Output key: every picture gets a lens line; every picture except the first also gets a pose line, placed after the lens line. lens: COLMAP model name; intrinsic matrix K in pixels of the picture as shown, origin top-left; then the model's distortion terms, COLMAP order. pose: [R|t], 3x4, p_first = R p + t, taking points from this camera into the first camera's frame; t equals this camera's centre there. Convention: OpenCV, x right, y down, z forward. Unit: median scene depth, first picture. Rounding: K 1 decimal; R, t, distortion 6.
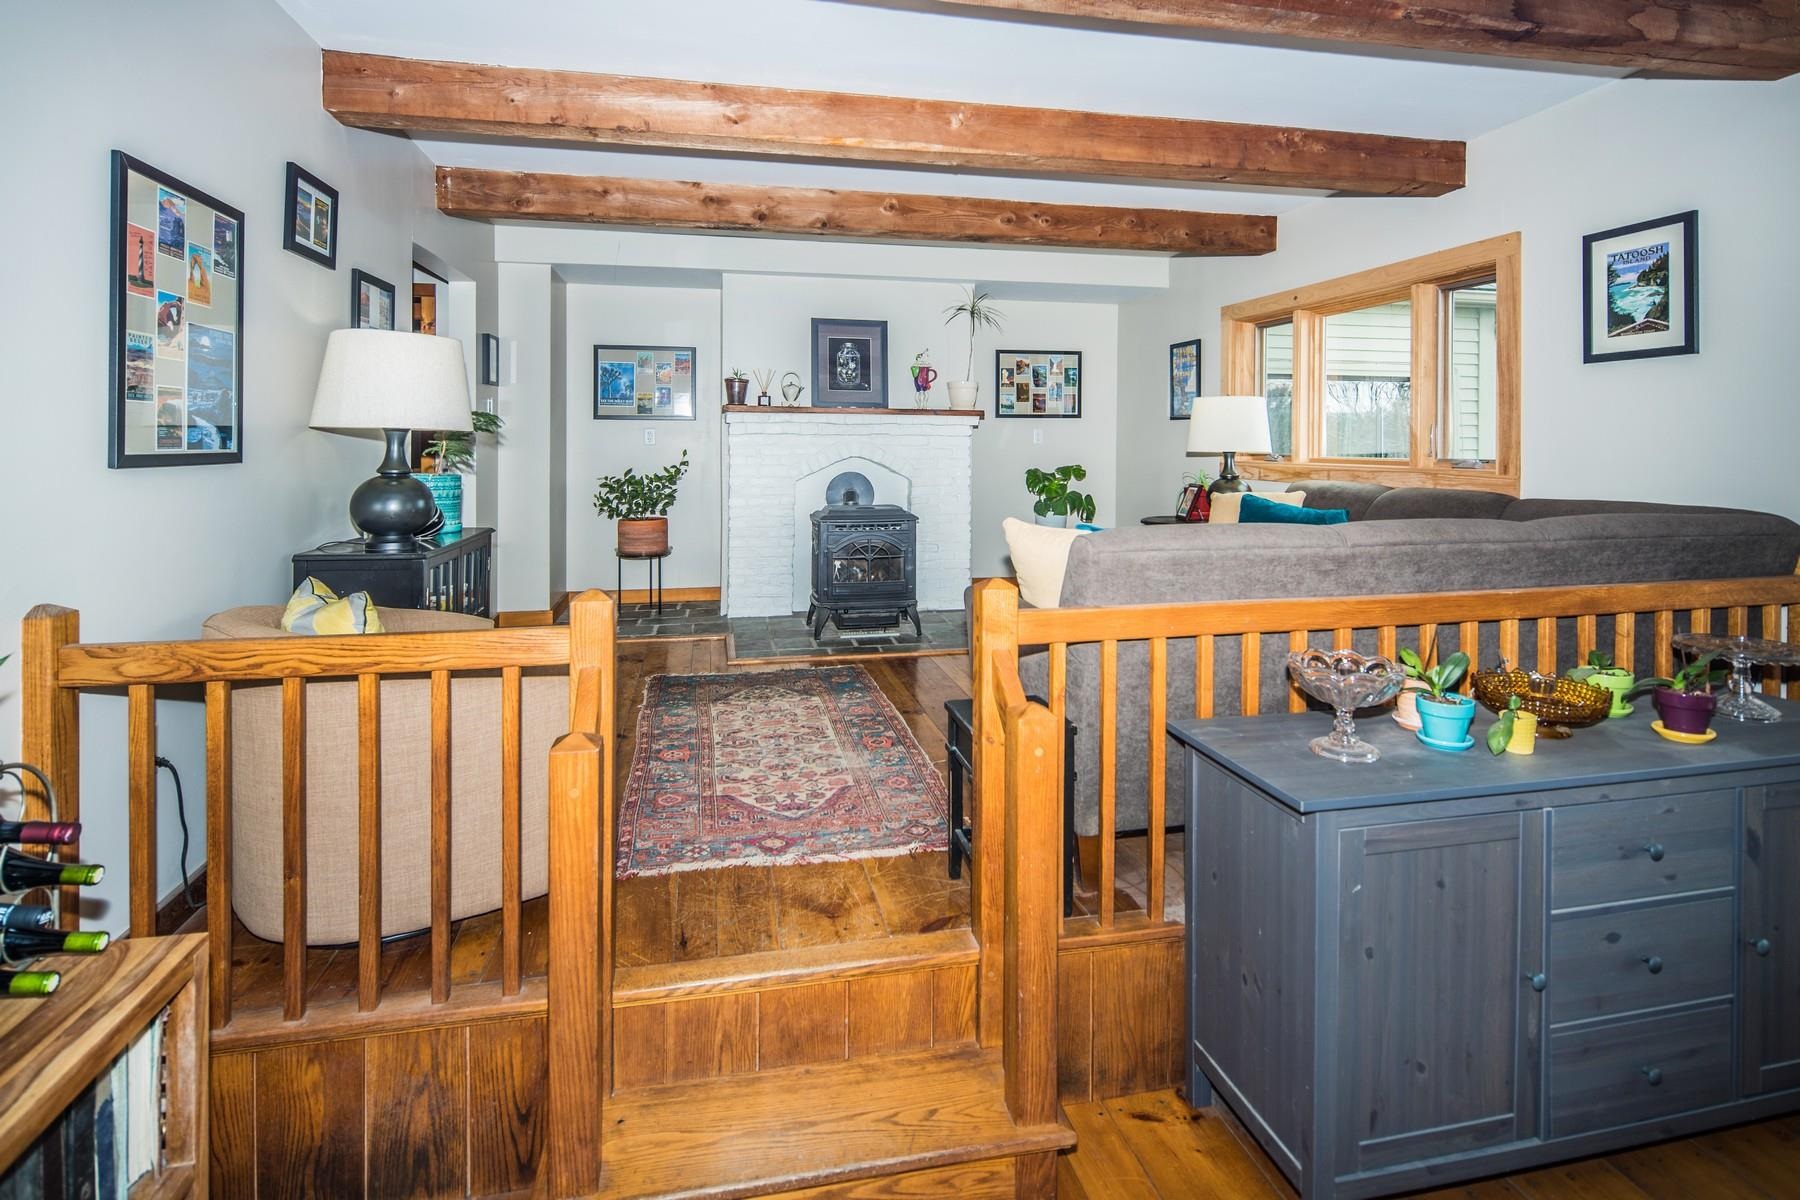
lens RADIAL K [[867.9, 0, 879.1], [0, 867.9, 445.5], [0, 0, 1]] dist [-0.000655, -0.001002]
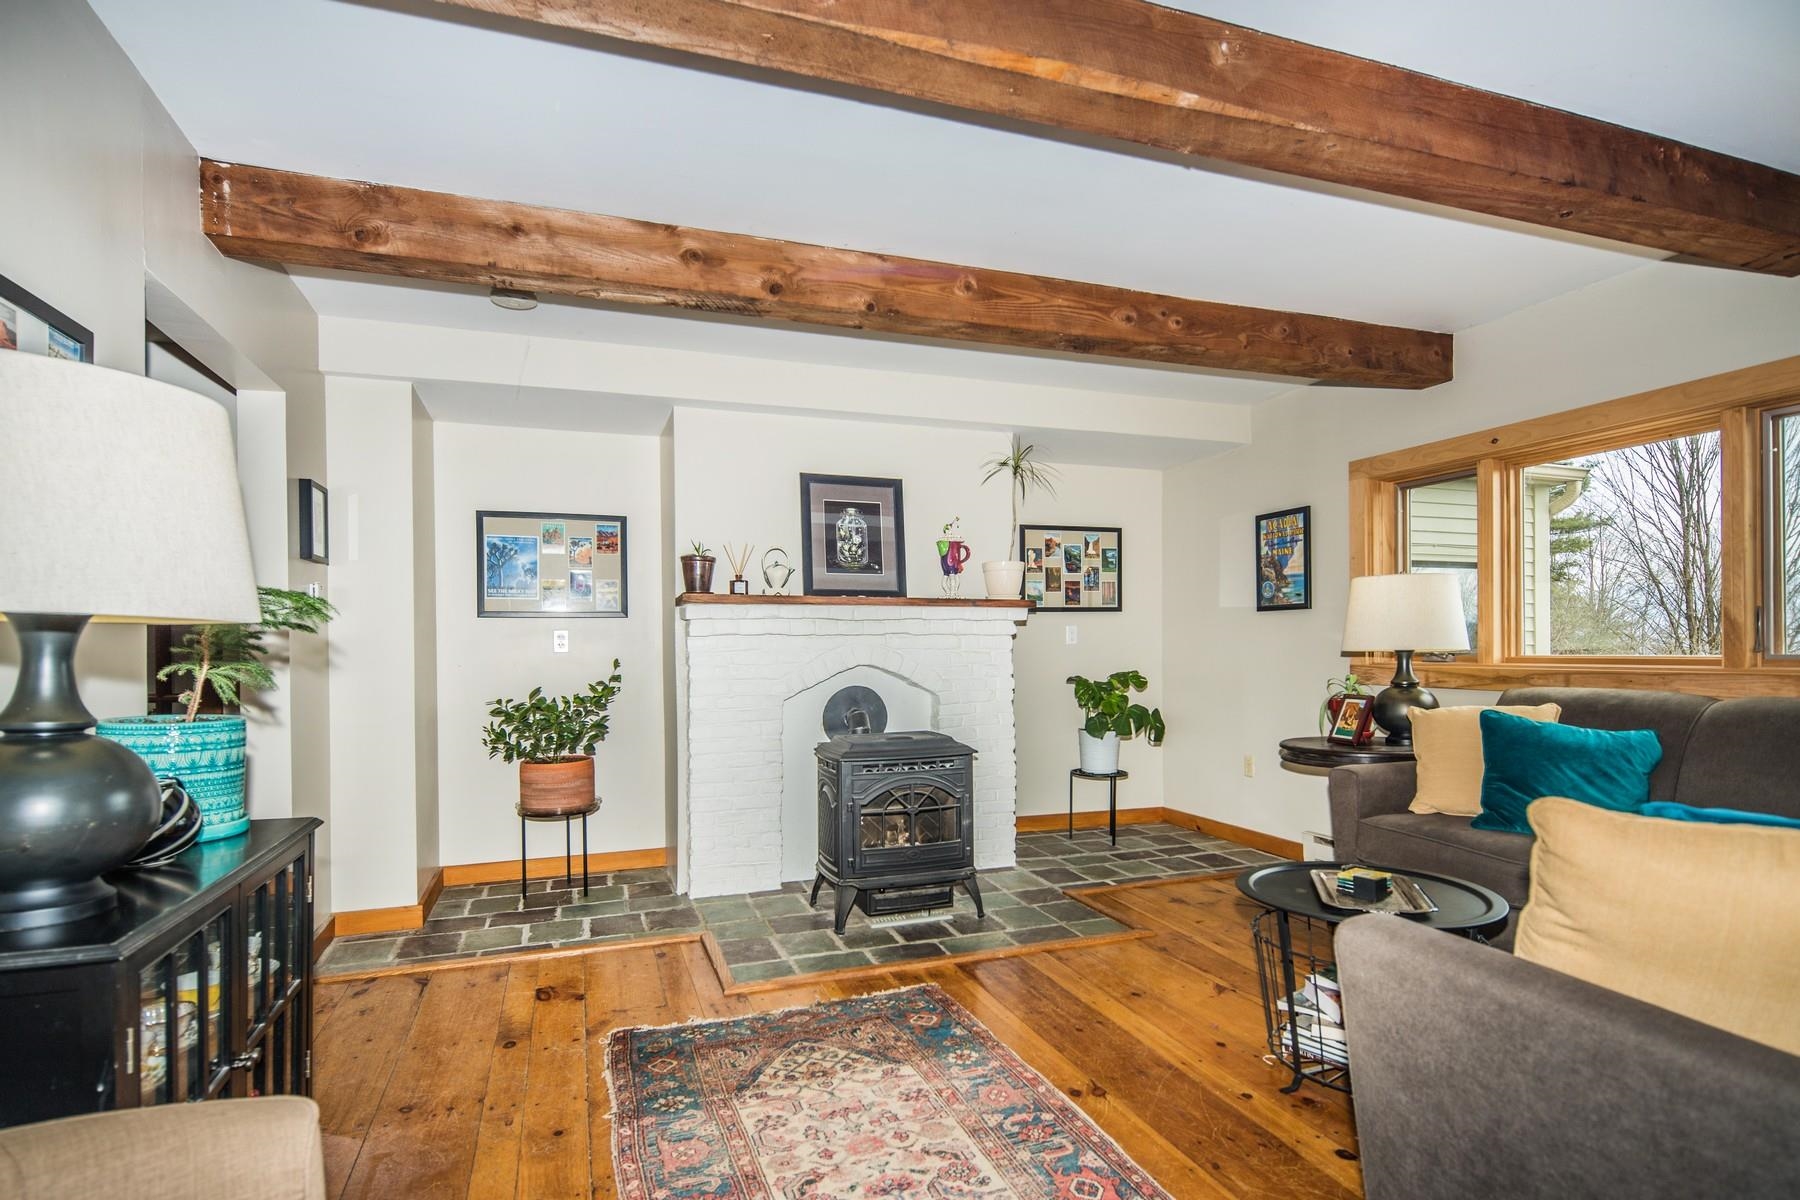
lens RADIAL K [[883.6, 0, 891.5], [0, 883.6, 649.8], [0, 0, 1]] dist [-0.000633, -0.000551]
pose [[0.988596, -0.014119, 0.149932, -0.138601], [0.014275, 0.999898, 0.000034, 0.000639], [-0.149917, 0.002107, 0.988696, 0.321794]]
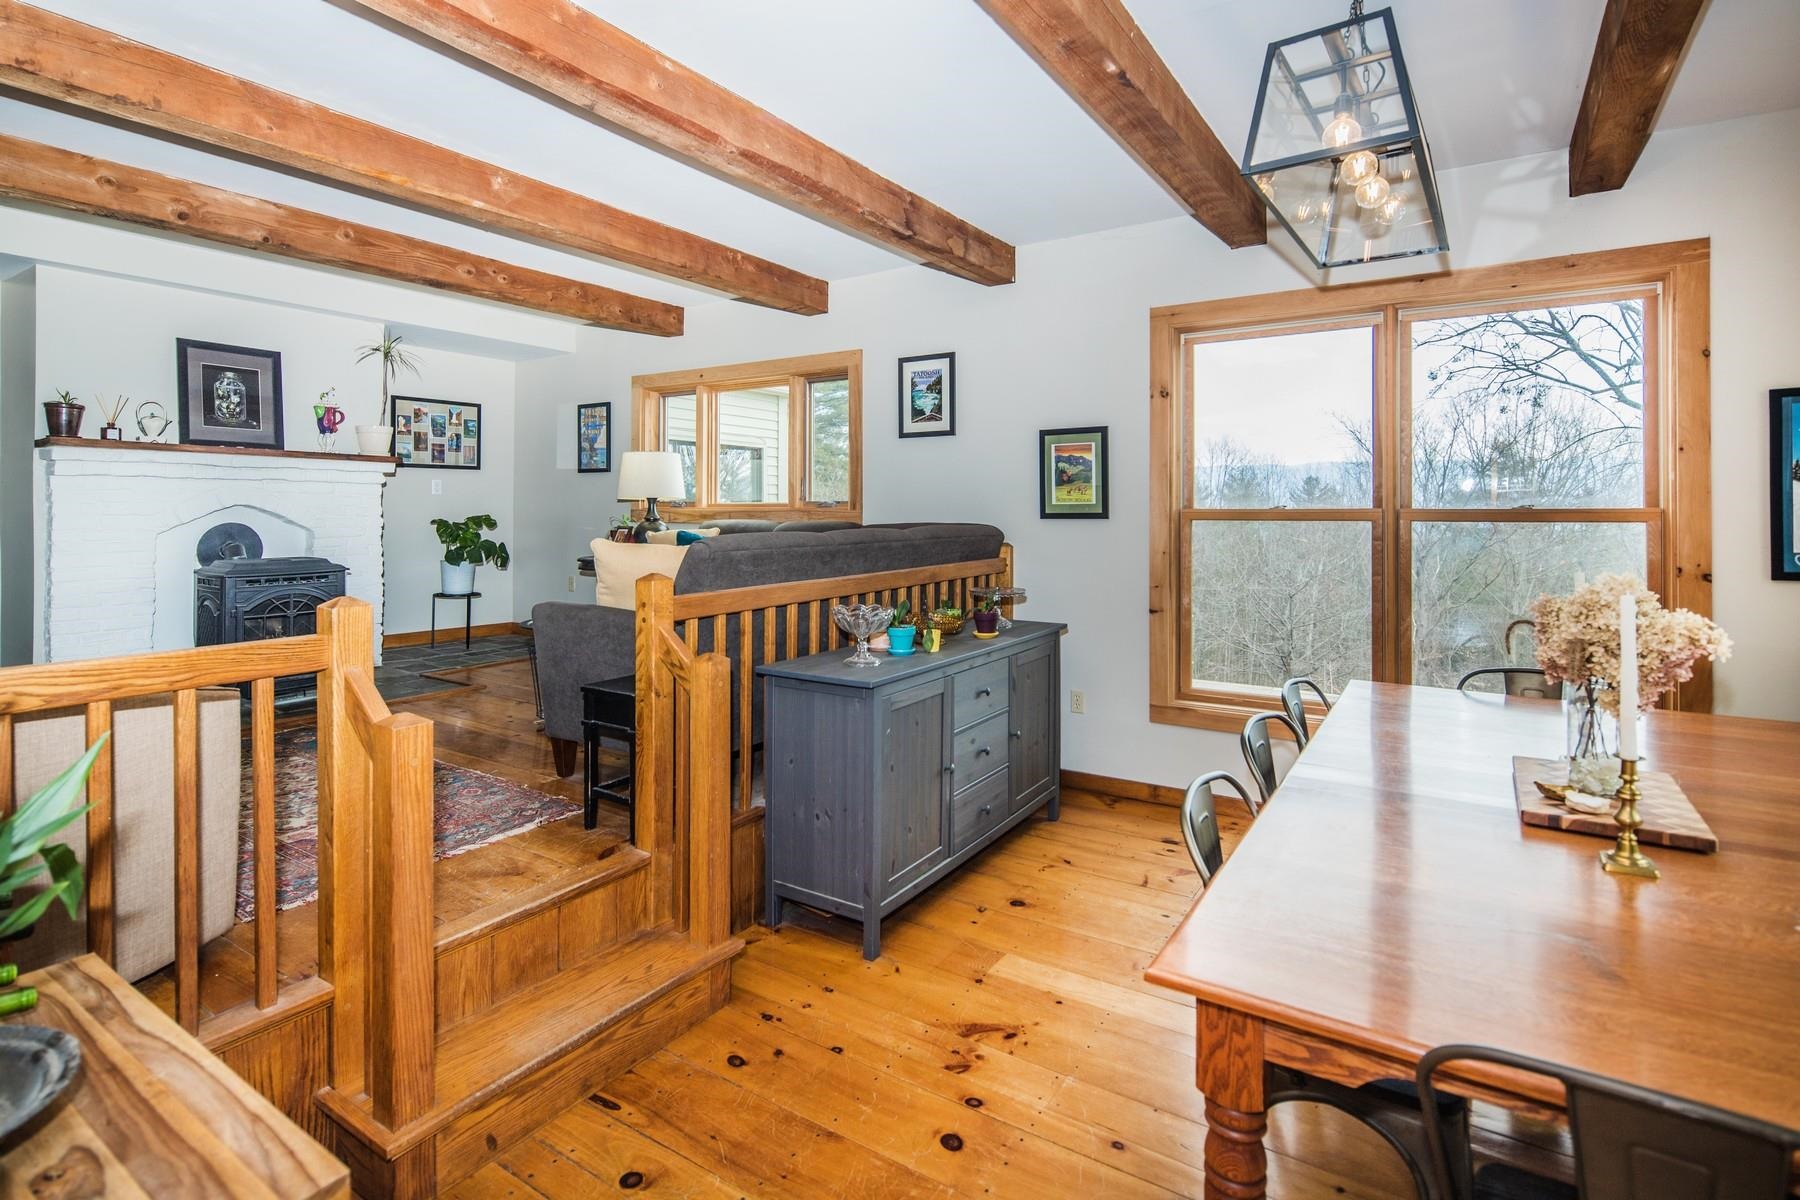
lens RADIAL K [[888.0, 0, 858.9], [0, 888.0, 511.9], [0, 0, 1]] dist [-0.001767, -0.001063]
pose [[0.718122, -0.002703, 0.695912, -0.241745], [0.002659, 0.999996, 0.001140, 0.024673], [-0.695913, 0.001031, 0.718126, -0.076057]]
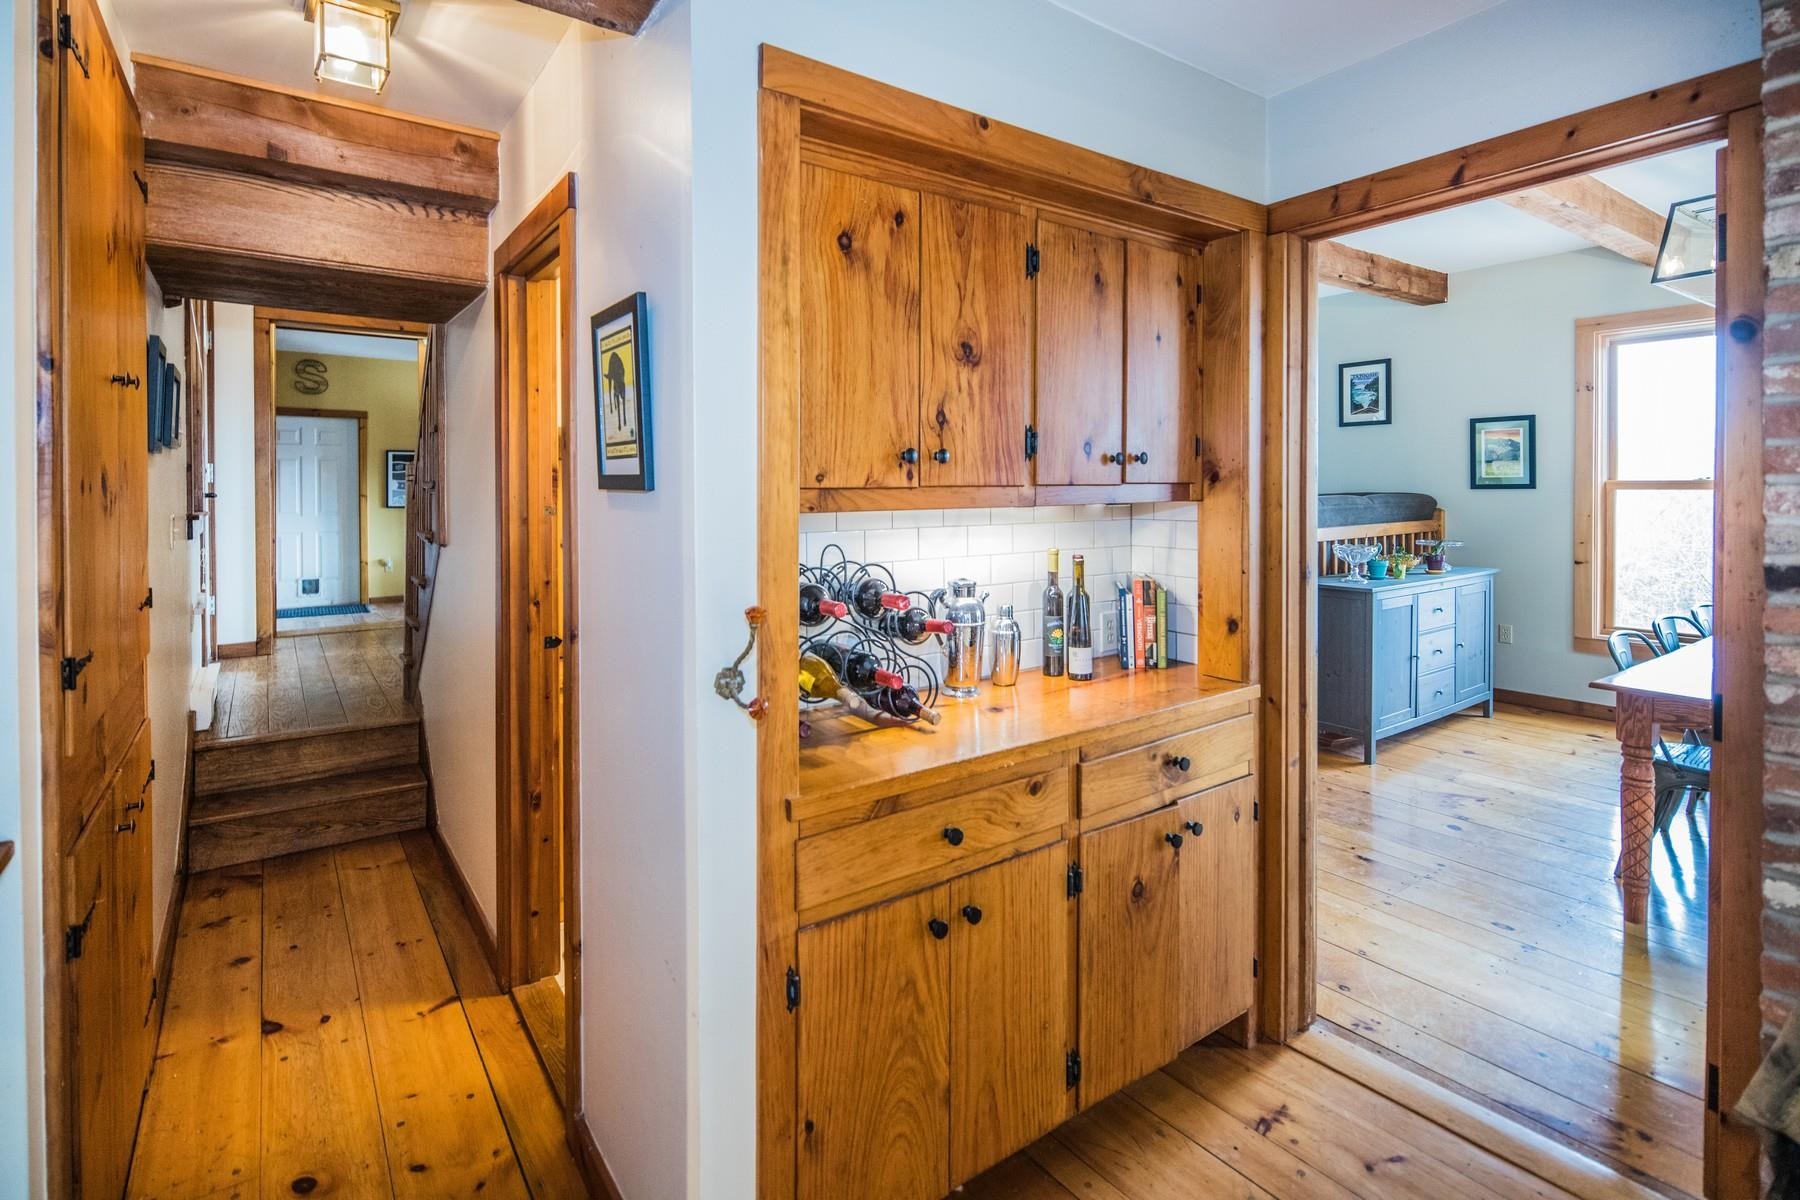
lens RADIAL K [[863.6, 0, 898.7], [0, 863.6, 494.1], [0, 0, 1]] dist [-0.001026, -0.000281]
pose [[0.907614, -0.009371, 0.419702, -0.636282], [0.006409, 0.999944, 0.008466, 0.025661], [-0.419758, -0.004994, 0.907623, -0.265044]]
